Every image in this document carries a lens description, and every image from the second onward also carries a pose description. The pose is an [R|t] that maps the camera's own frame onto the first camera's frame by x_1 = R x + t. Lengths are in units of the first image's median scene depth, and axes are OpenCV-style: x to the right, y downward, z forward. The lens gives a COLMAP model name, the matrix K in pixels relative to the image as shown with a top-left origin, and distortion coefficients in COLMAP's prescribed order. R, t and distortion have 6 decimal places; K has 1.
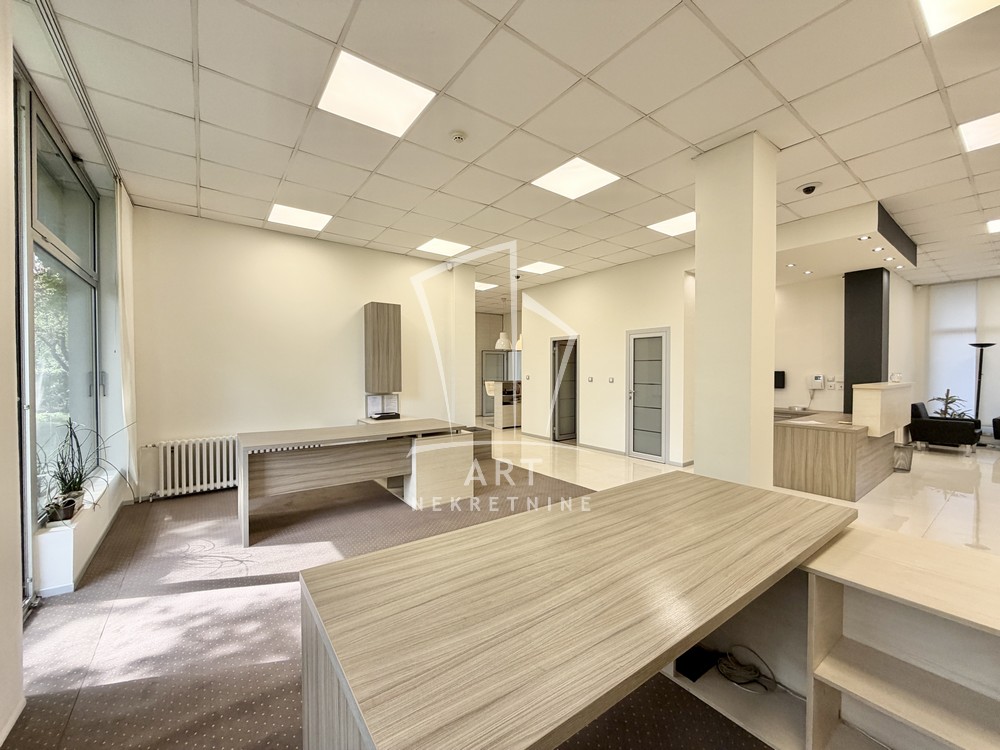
lens RADIAL K [[397.9, 0, 496.3], [0, 397.9, 376.9], [0, 0, 1]] dist [-0.000098, -0.000564]
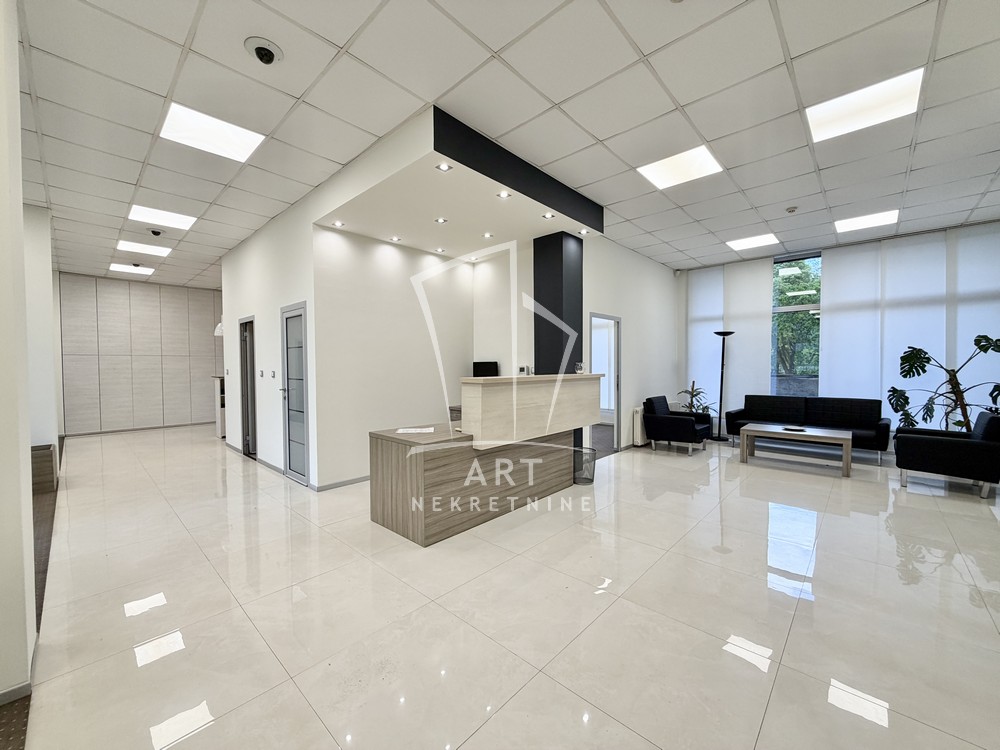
lens RADIAL K [[415.7, 0, 500.1], [0, 415.7, 372.0], [0, 0, 1]] dist [0.024644, -0.000196]
pose [[0.978898, -0.006367, 0.204252, 0.500138], [0.005416, 0.999972, 0.005213, 0.002016], [-0.204280, -0.003996, 0.978904, 0.140851]]
